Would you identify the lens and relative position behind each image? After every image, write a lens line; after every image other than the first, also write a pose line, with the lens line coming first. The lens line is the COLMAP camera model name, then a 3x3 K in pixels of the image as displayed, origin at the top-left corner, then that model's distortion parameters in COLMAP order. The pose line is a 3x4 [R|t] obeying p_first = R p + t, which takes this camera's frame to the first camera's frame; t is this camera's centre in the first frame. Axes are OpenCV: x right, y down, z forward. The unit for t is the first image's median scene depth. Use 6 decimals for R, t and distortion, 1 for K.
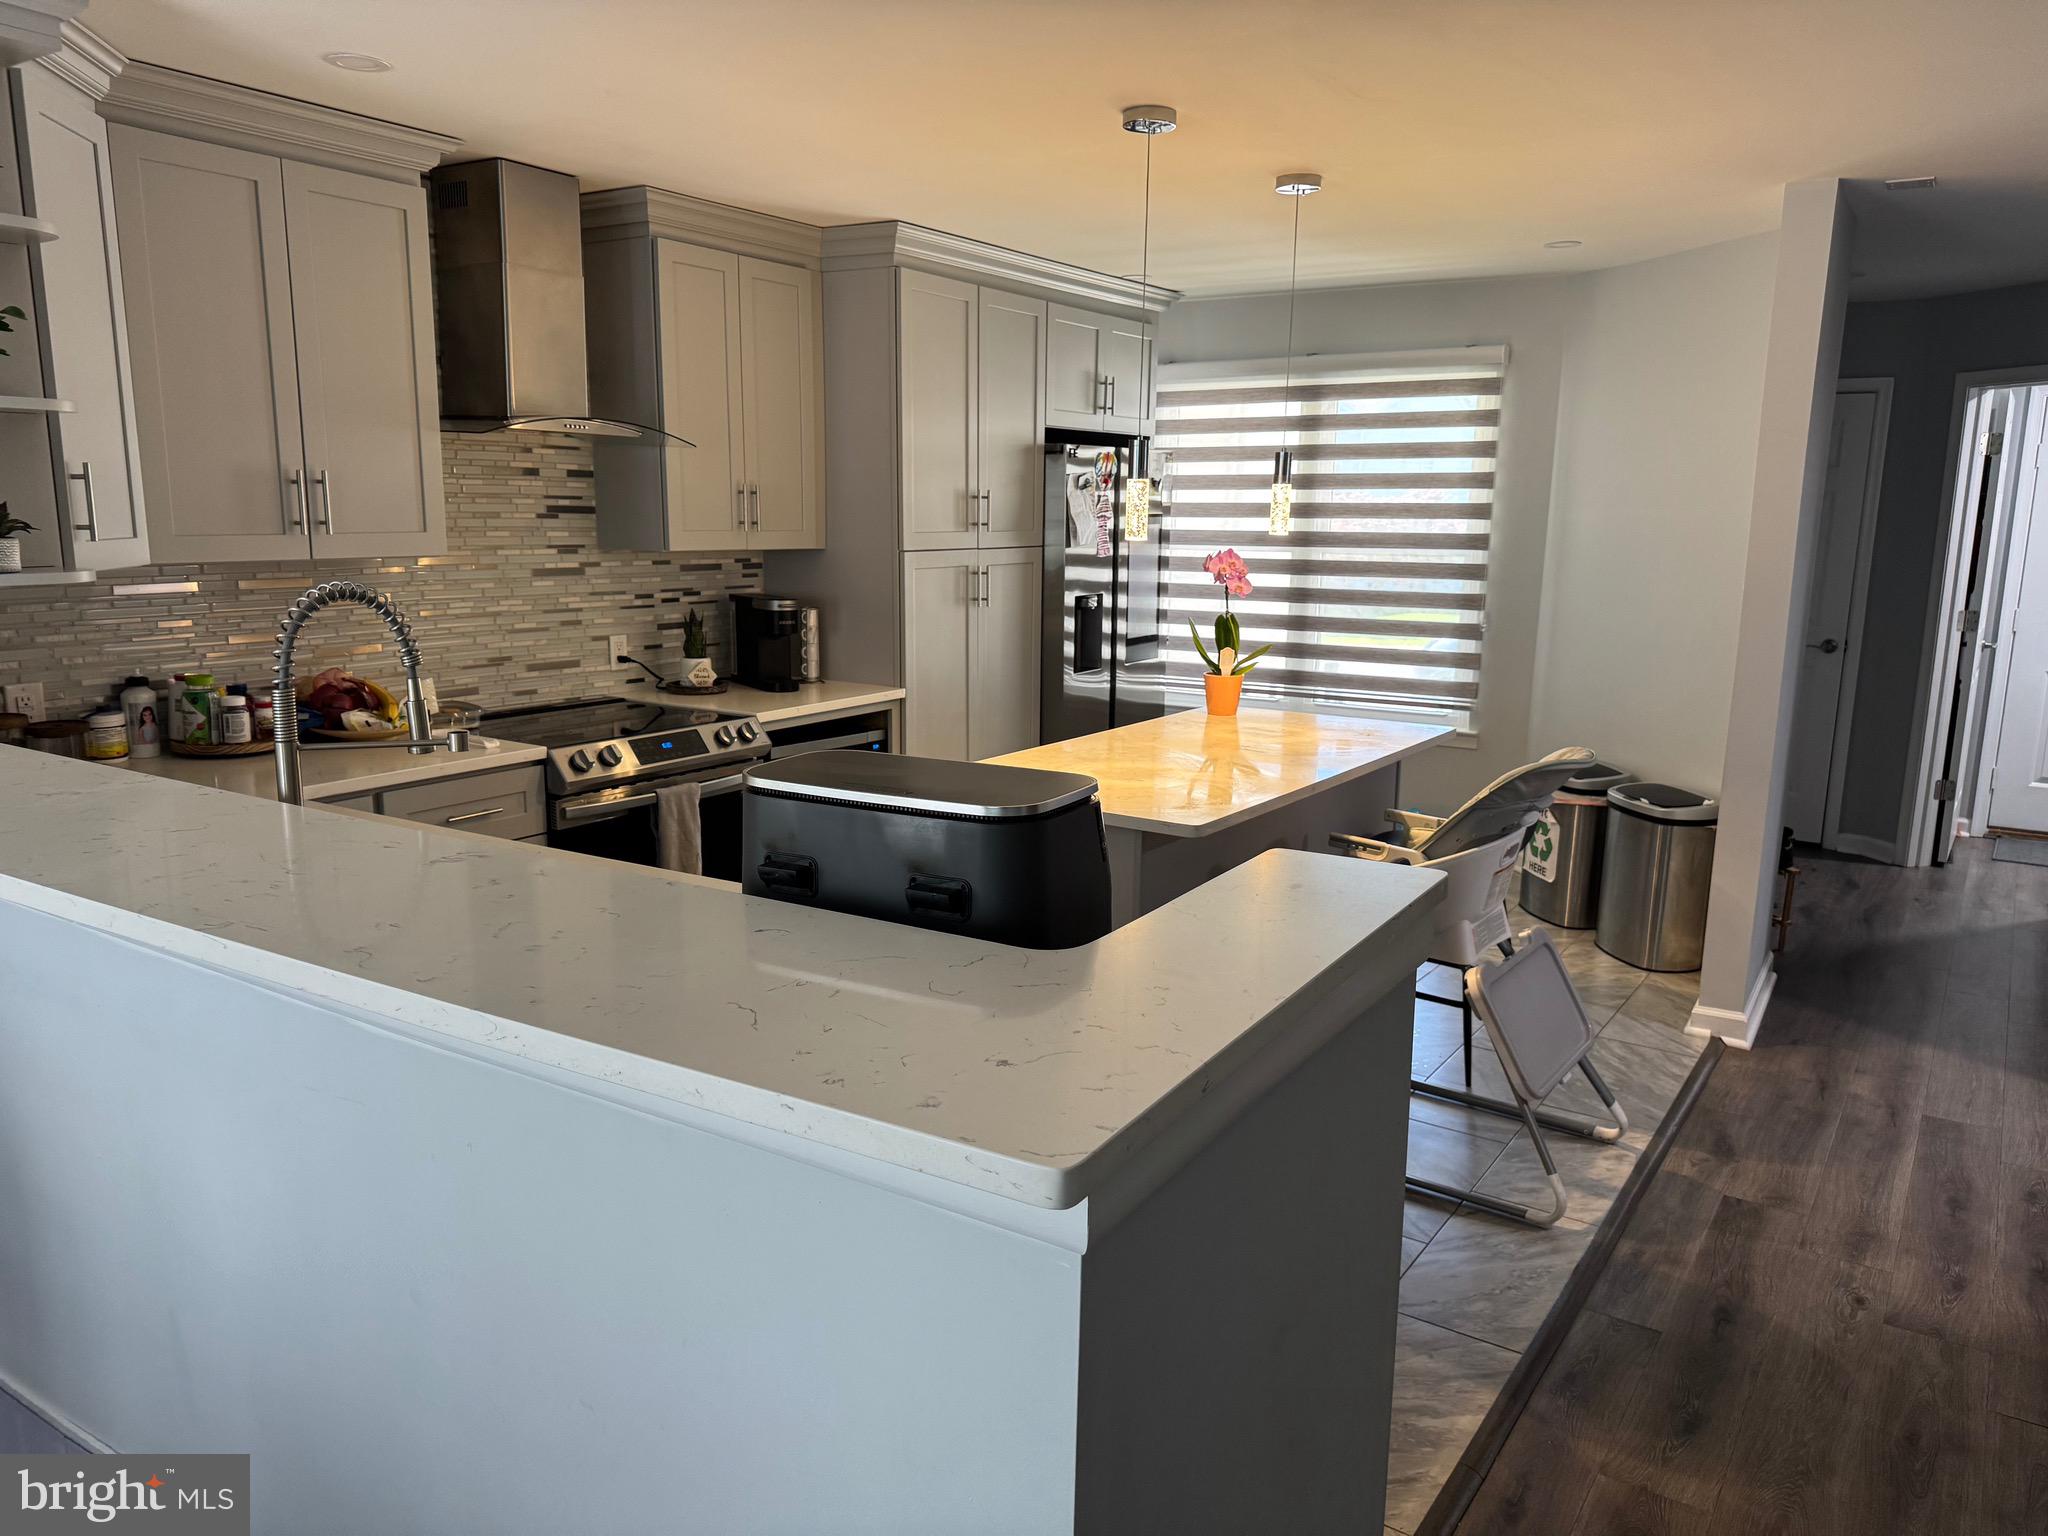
lens RADIAL K [[1441.8, 0, 1027.1], [0, 1441.8, 771.4], [0, 0, 1]] dist [0.113453, -0.162158]
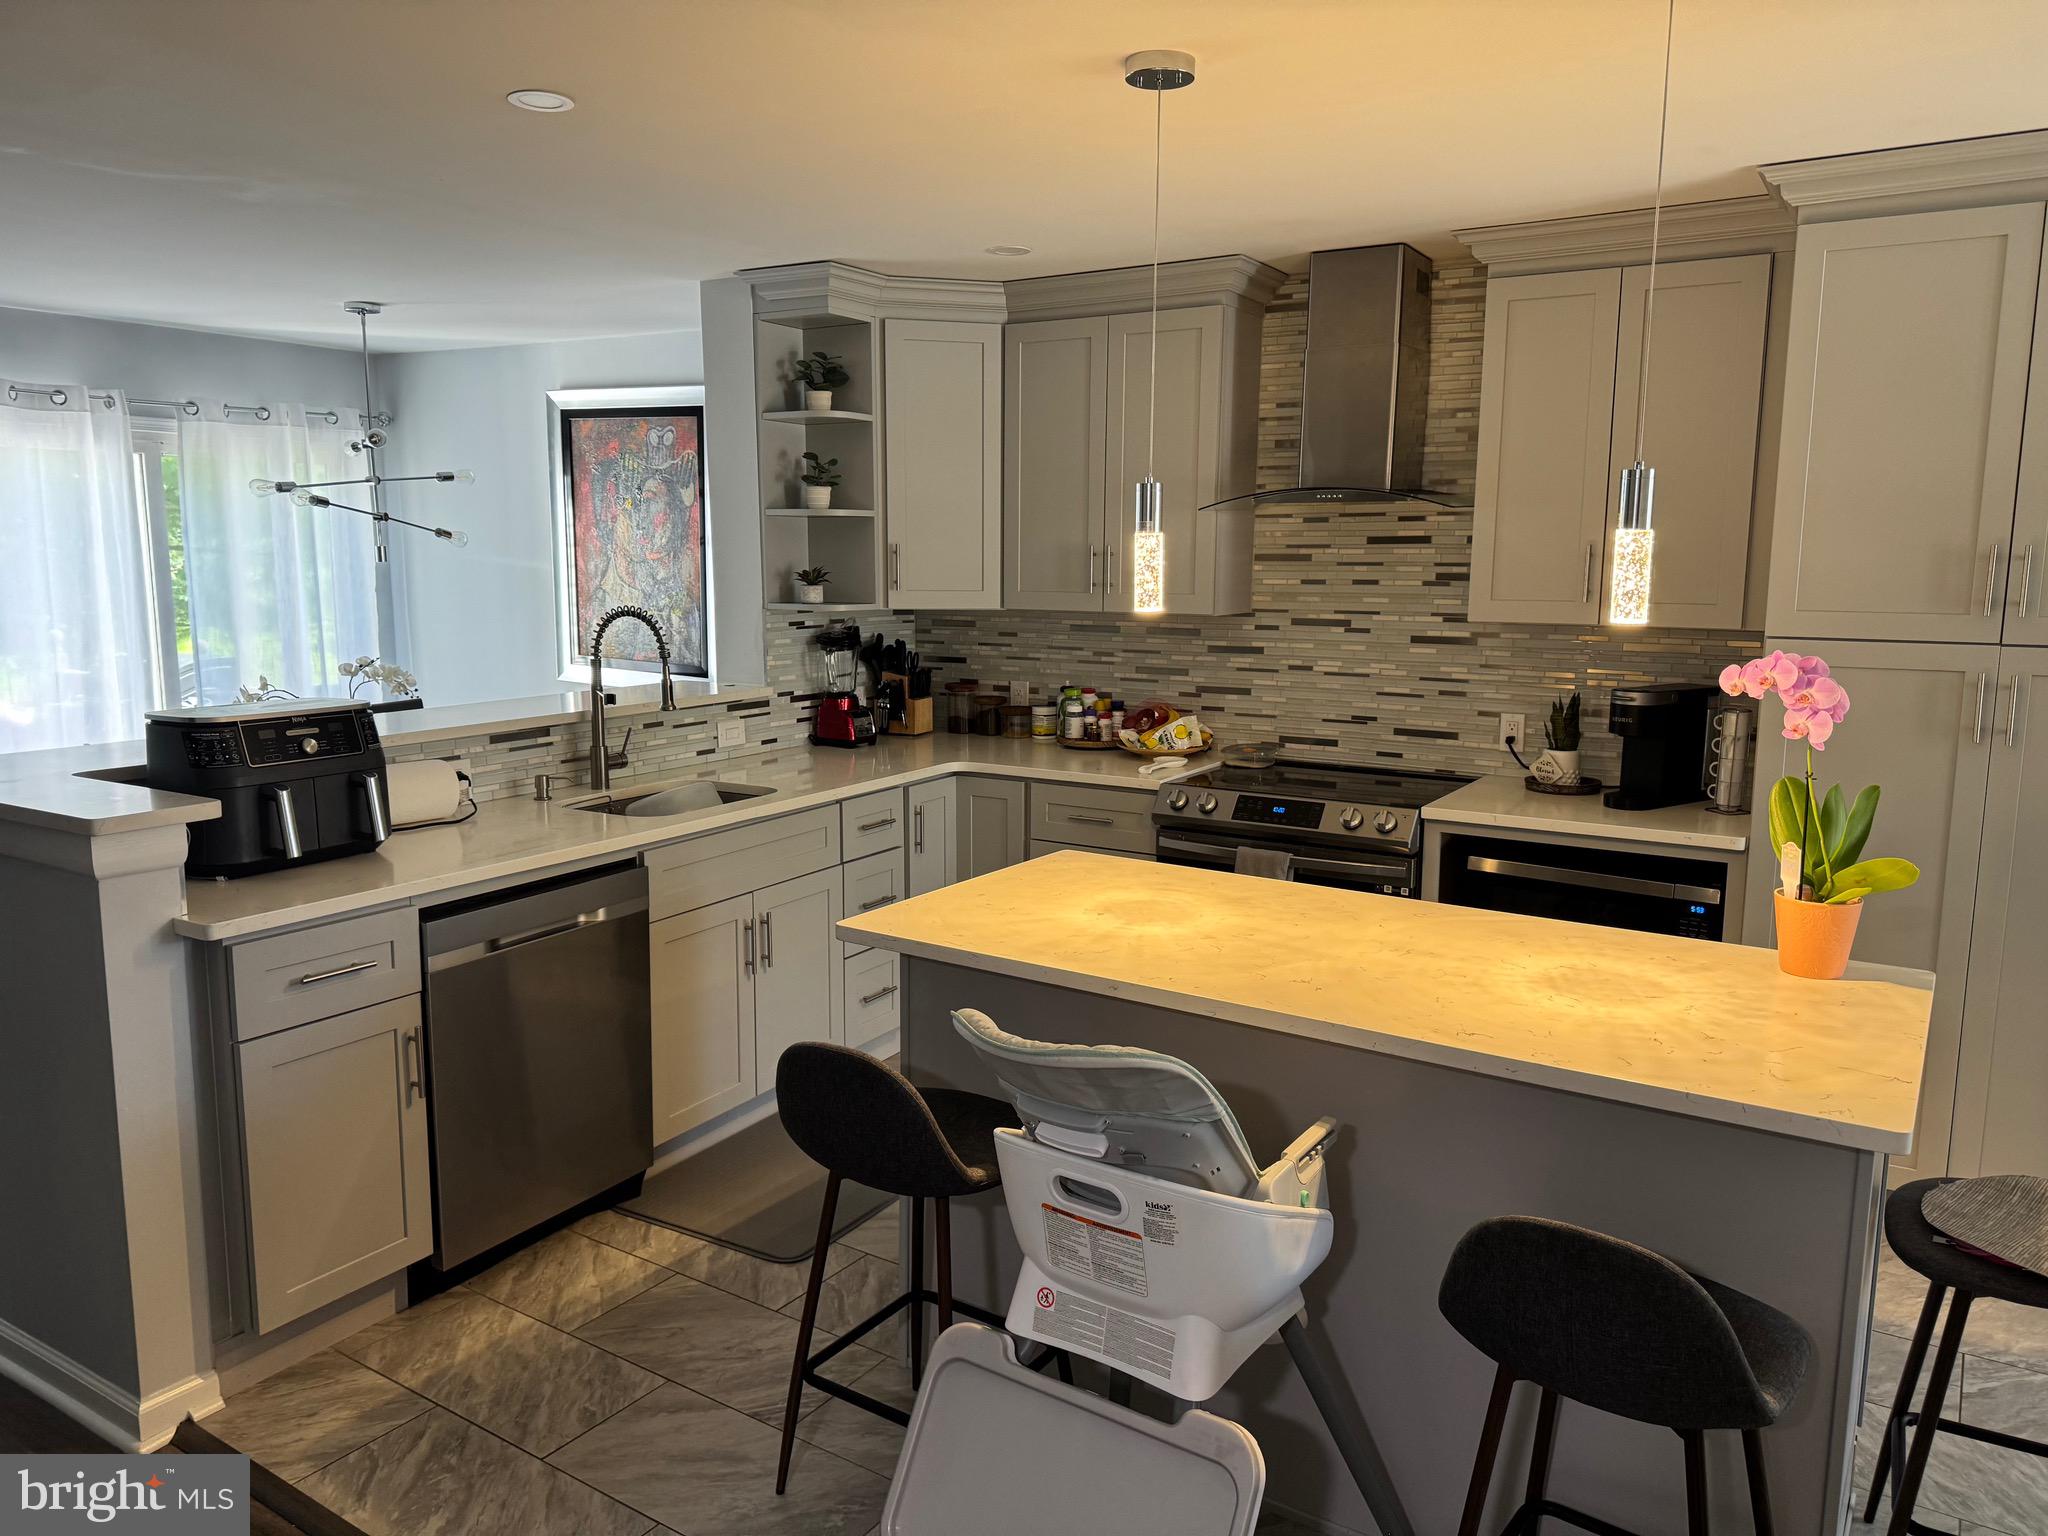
lens RADIAL K [[1465.8, 0, 984.1], [0, 1465.8, 774.6], [0, 0, 1]] dist [0.120086, -0.172371]
pose [[-0.007768, 0.137949, -0.990409, 0.642799], [-0.190089, 0.972175, 0.136900, -0.120190], [0.981736, 0.189329, 0.018670, 0.660787]]
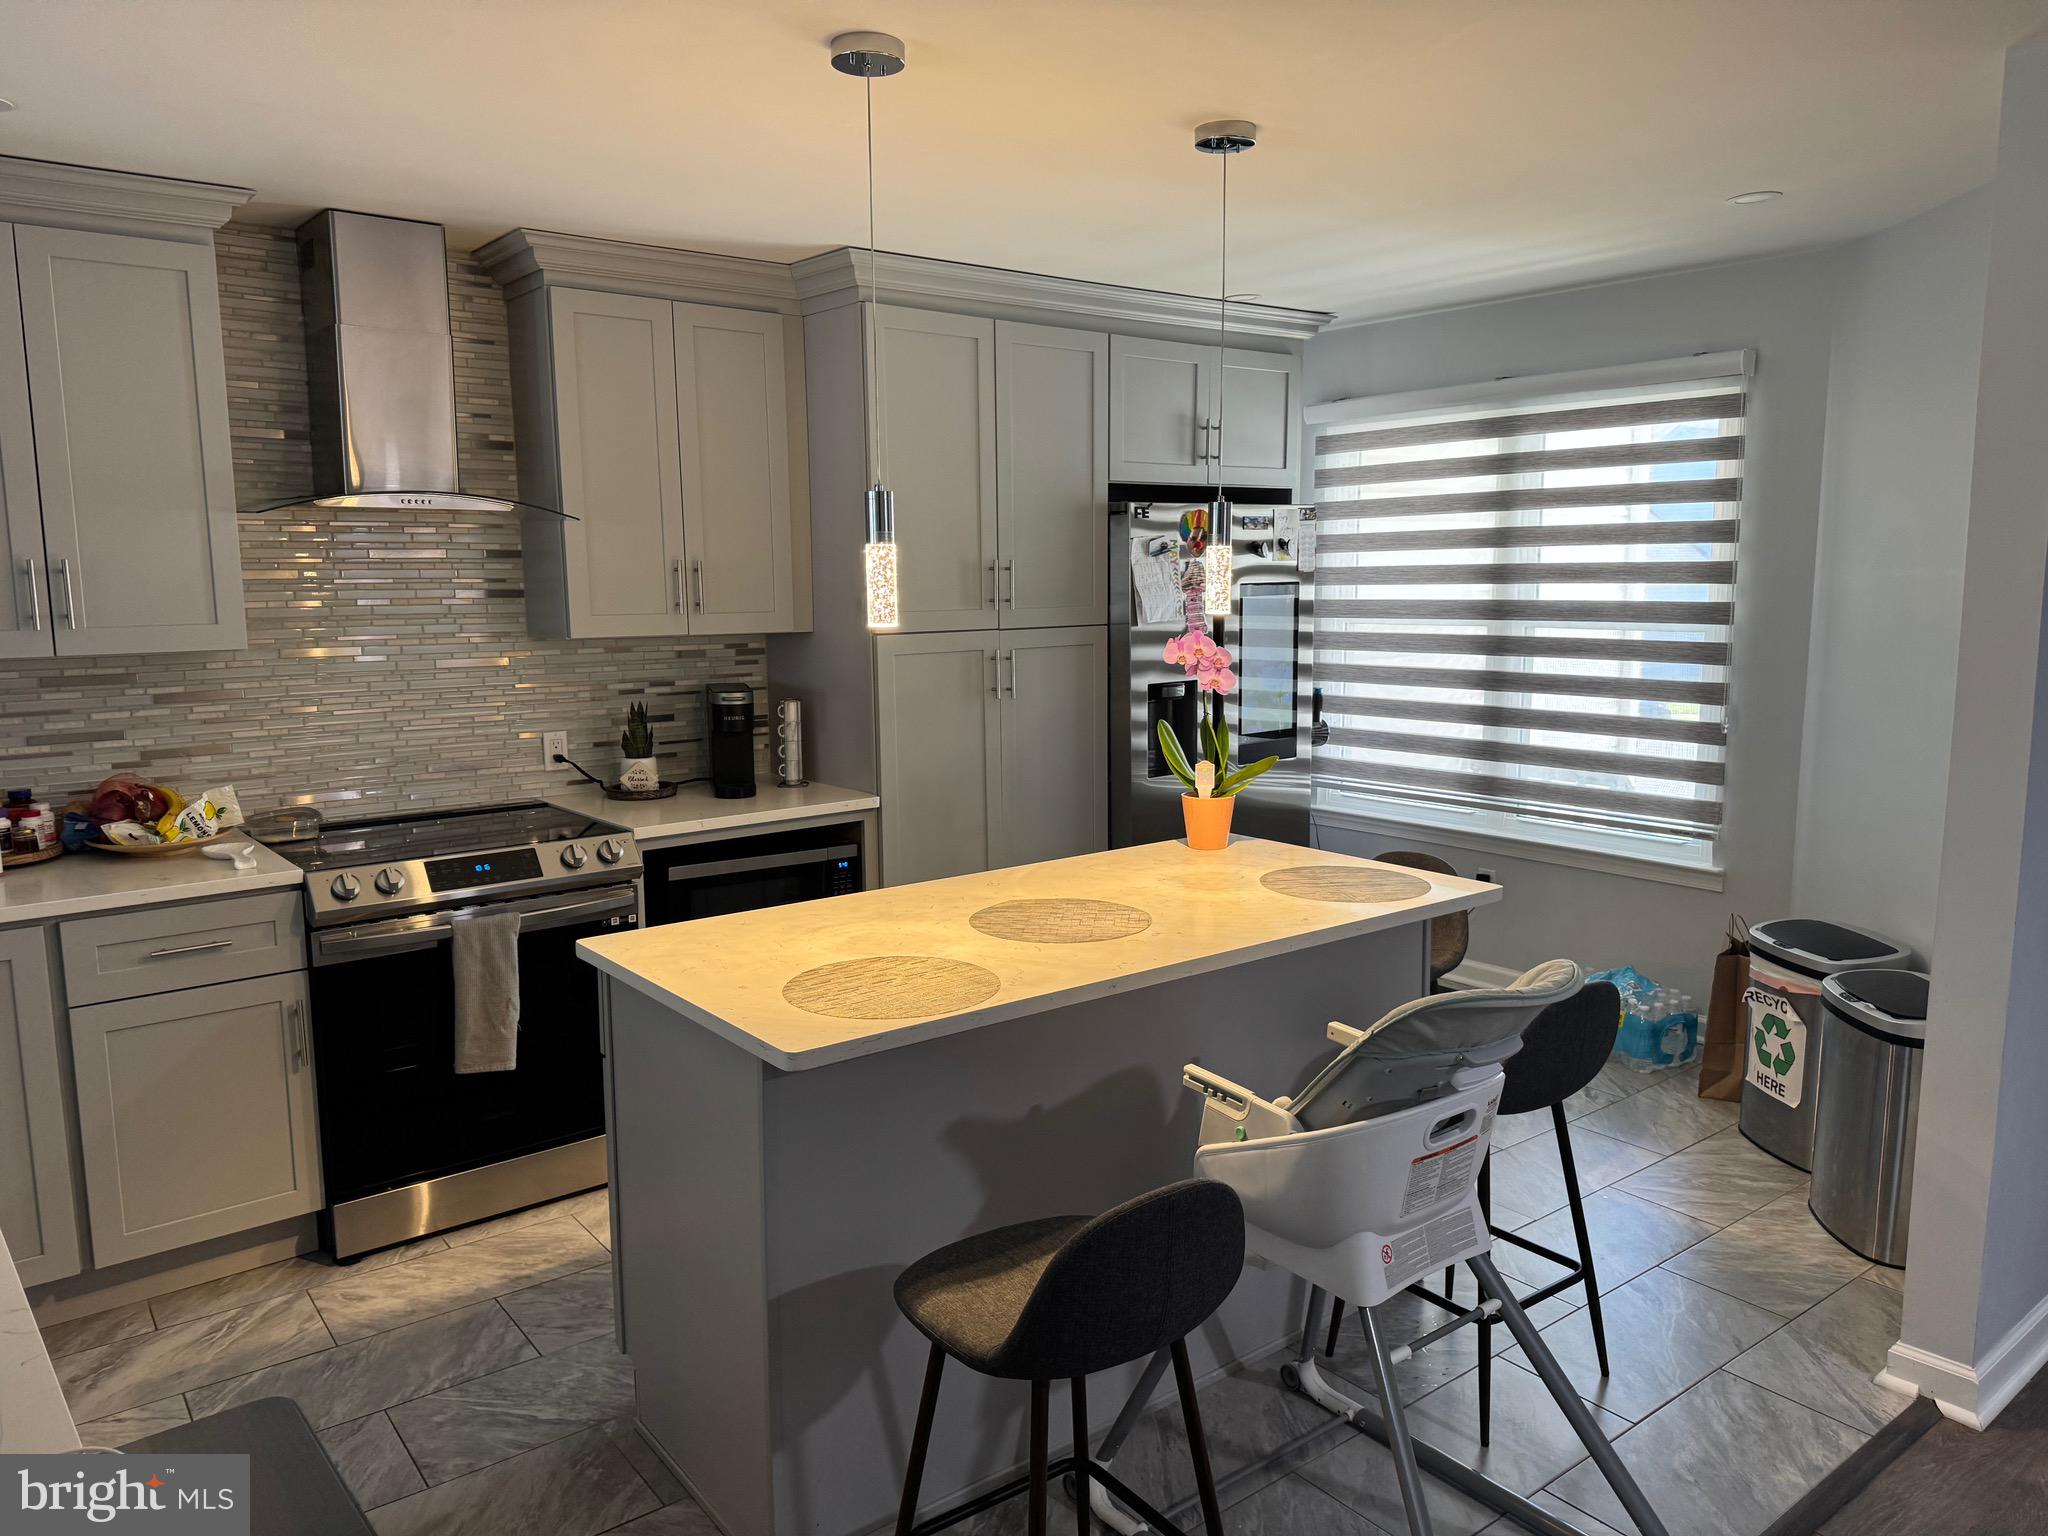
lens RADIAL K [[1442.3, 0, 1026.7], [0, 1442.3, 768.0], [0, 0, 1]] dist [0.079739, -0.078767]
pose [[0.948501, 0.023846, -0.315875, 0.274065], [-0.038449, 0.998457, -0.040079, -0.046282], [0.314432, 0.050160, 0.947954, 0.244689]]
